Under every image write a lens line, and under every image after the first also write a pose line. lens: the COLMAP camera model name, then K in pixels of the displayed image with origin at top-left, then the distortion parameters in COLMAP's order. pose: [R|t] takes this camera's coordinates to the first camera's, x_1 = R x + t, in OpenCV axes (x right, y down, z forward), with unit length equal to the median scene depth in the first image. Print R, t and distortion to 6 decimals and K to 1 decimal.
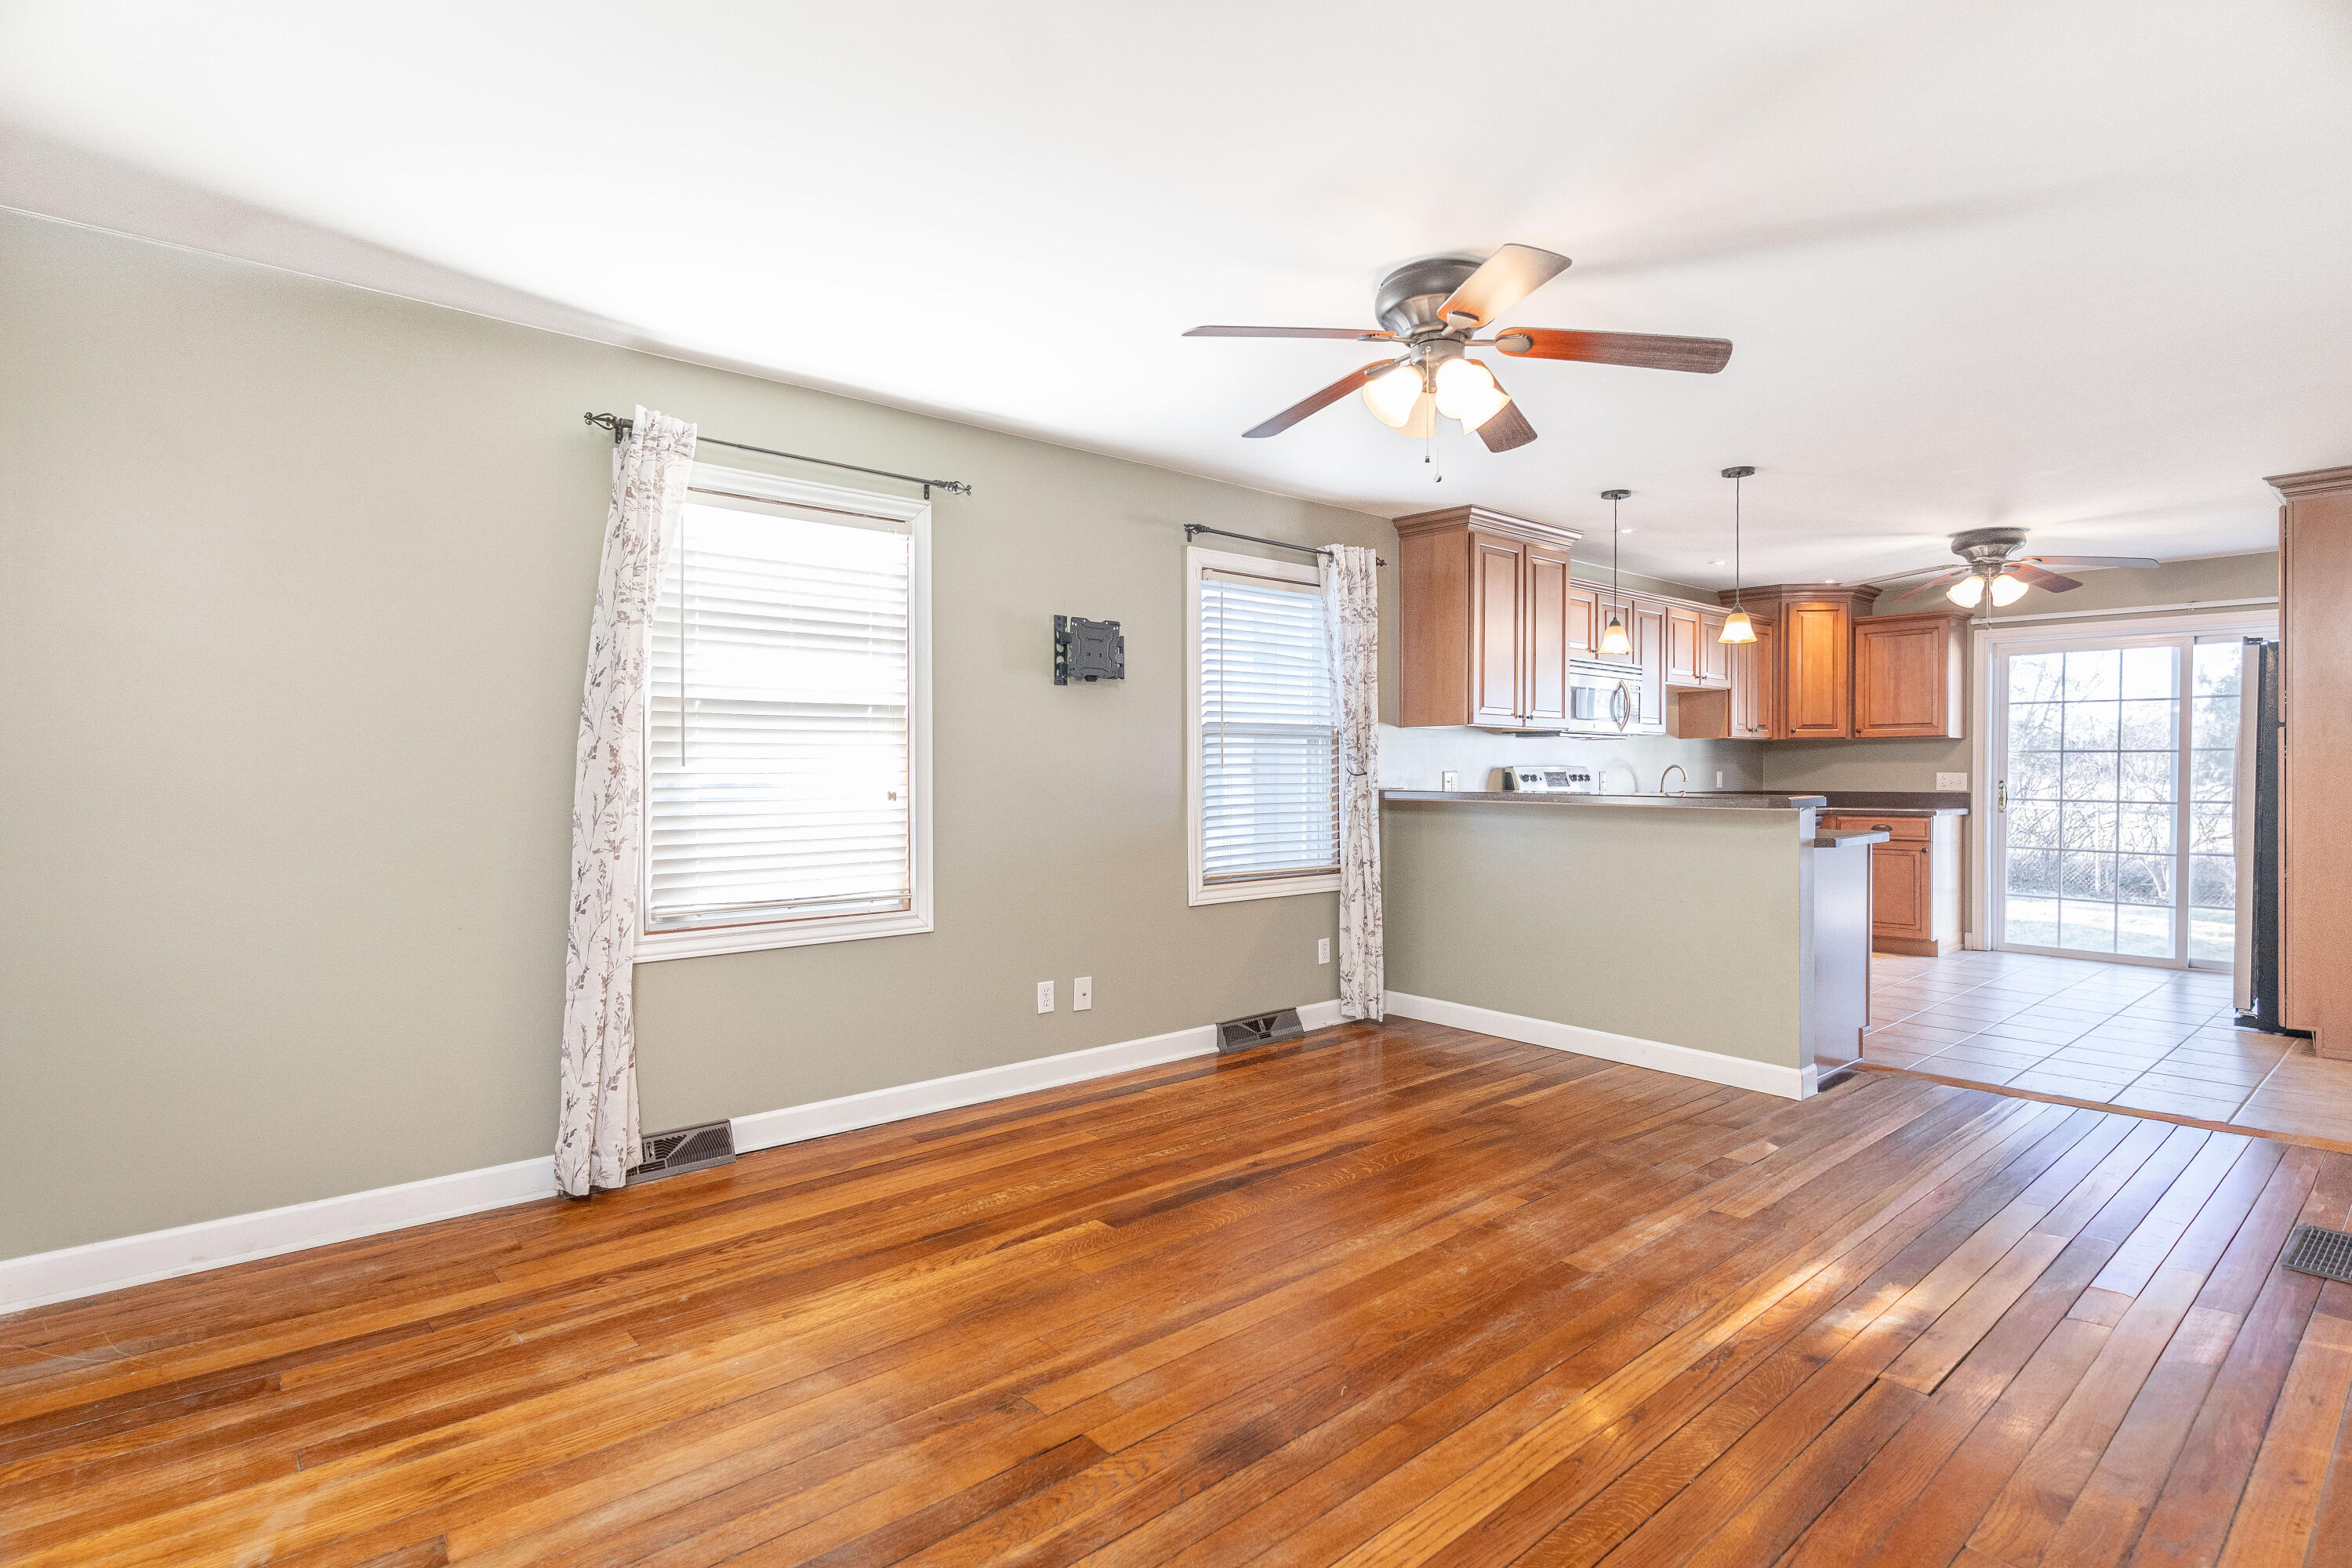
lens RADIAL K [[1127.2, 0, 1173.3], [0, 1127.2, 789.9], [0, 0, 1]] dist [0.001319, 0.001290]
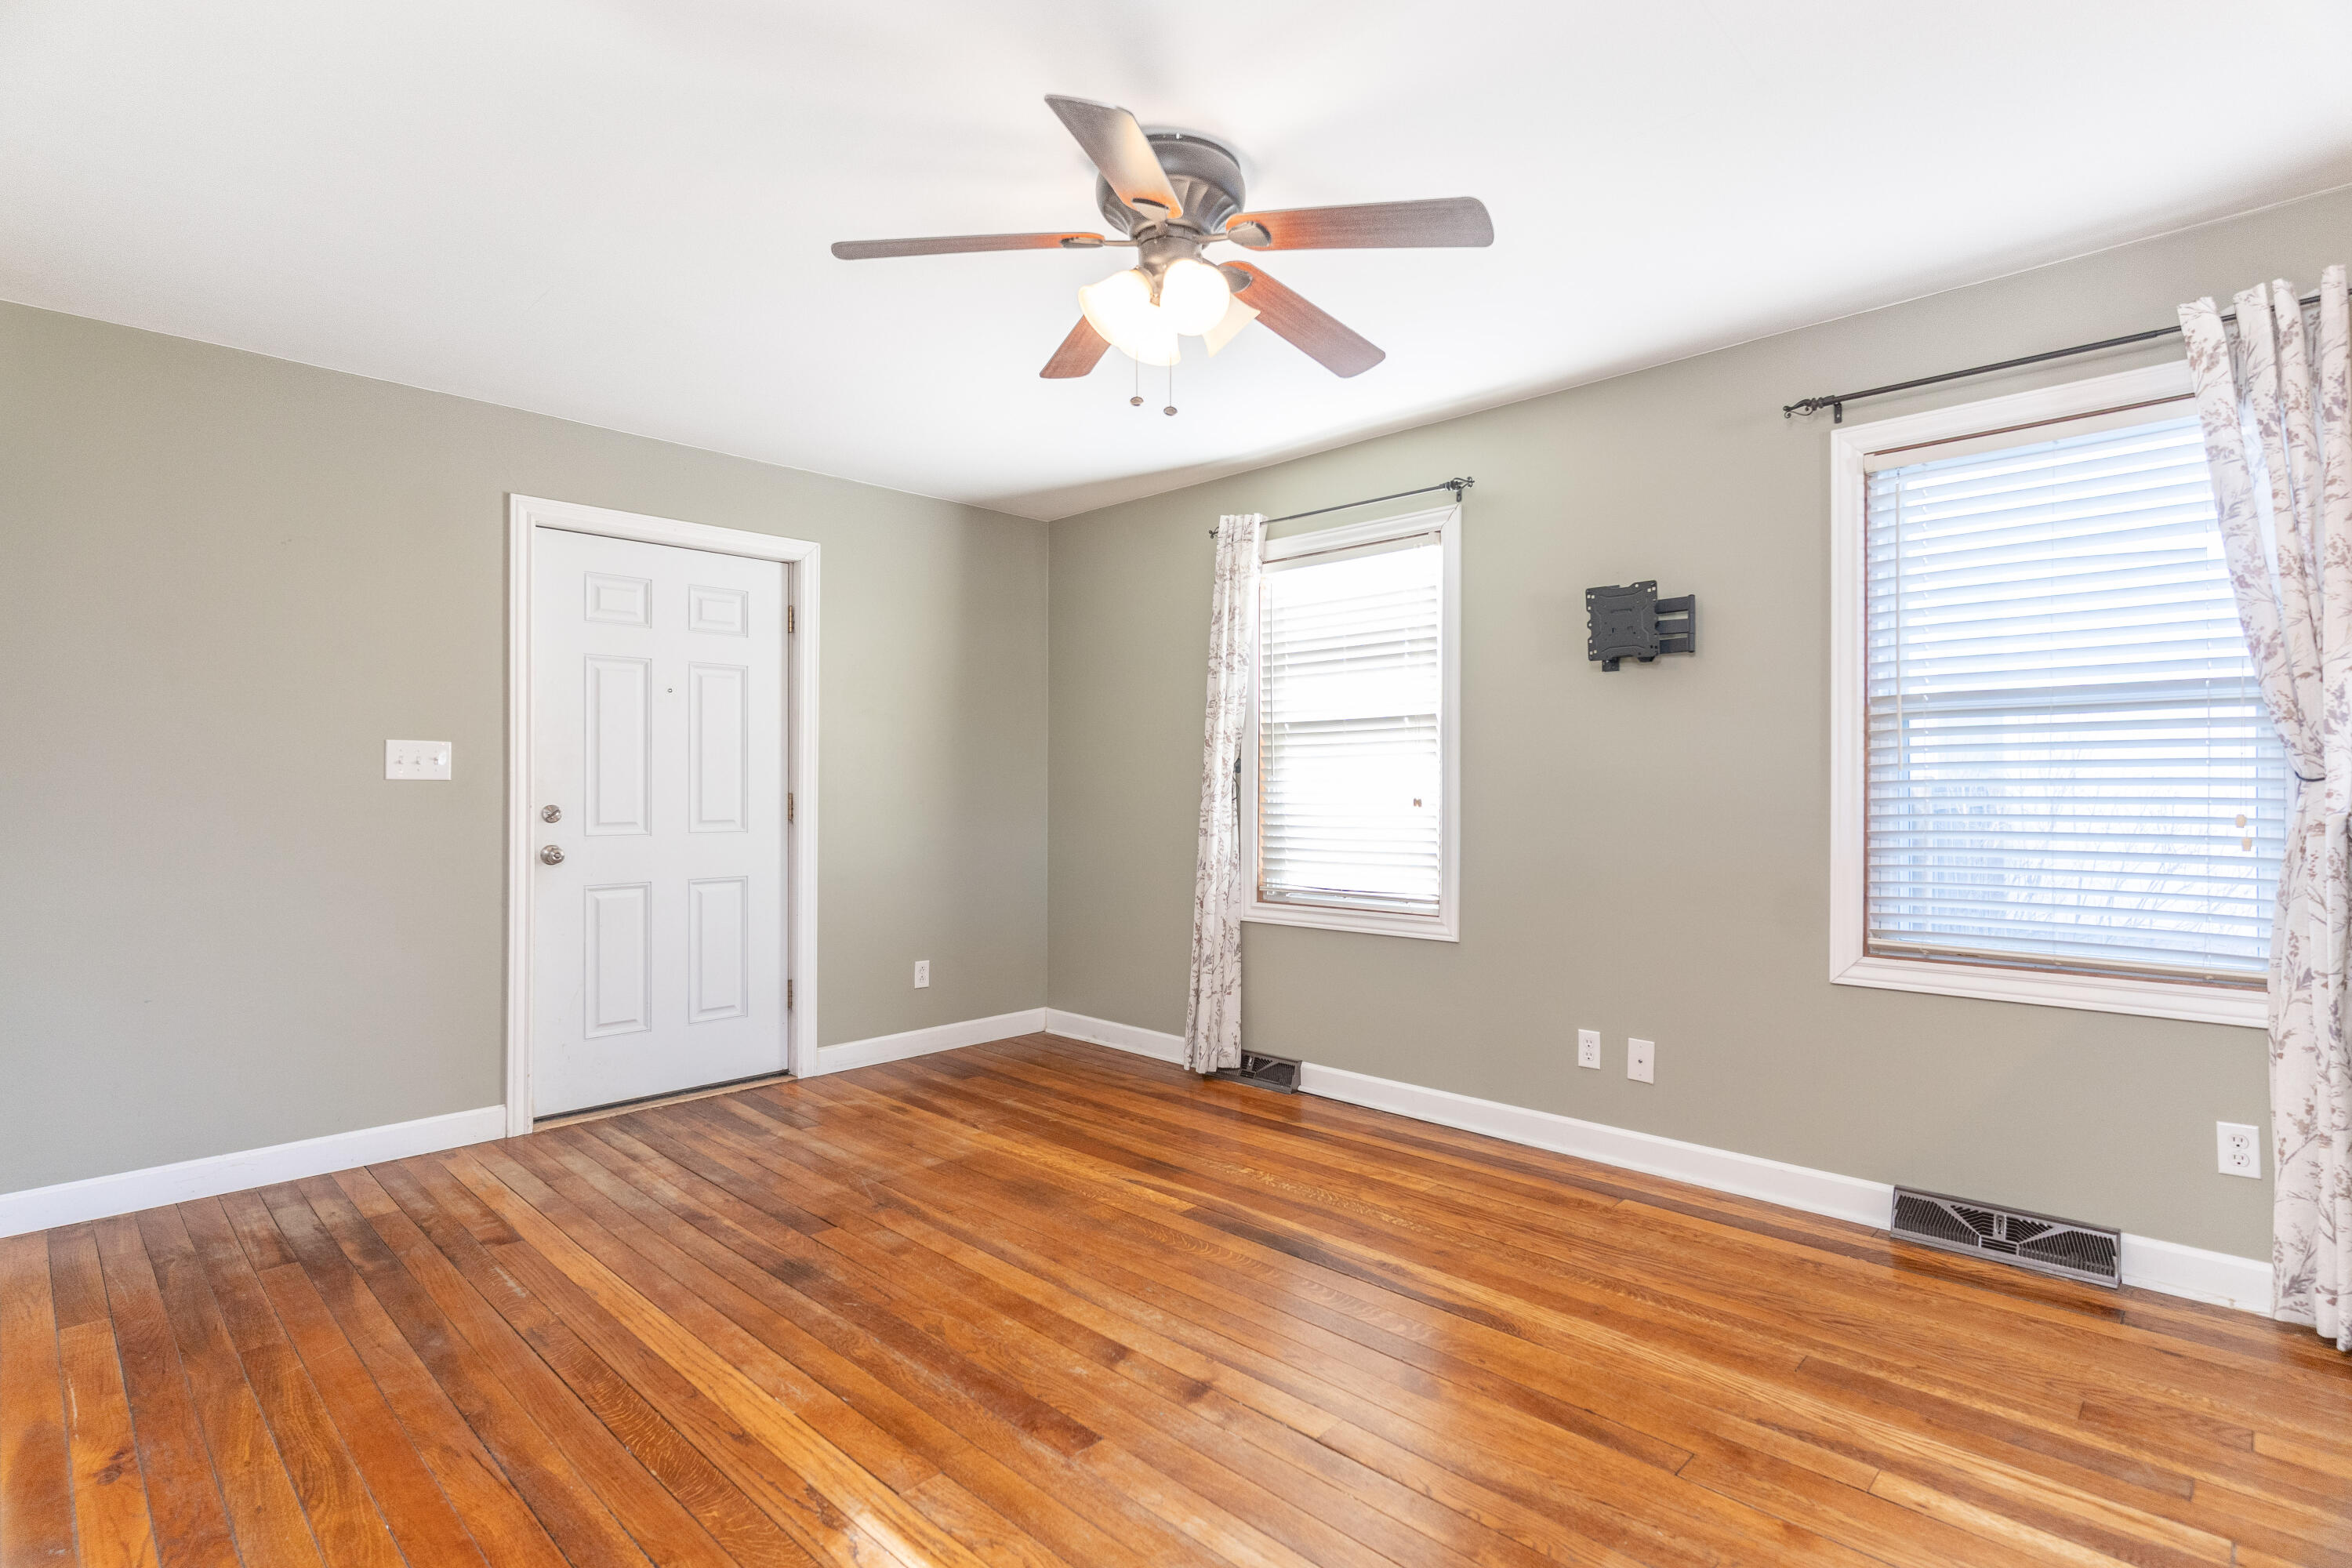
lens RADIAL K [[1127.2, 0, 1173.6], [0, 1127.2, 776.9], [0, 0, 1]] dist [0.001319, 0.001290]
pose [[0.105083, -0.007444, -0.994436, 0.820509], [-0.014669, 0.999852, -0.009034, -0.005577], [0.994355, 0.015536, 0.104958, 0.728372]]
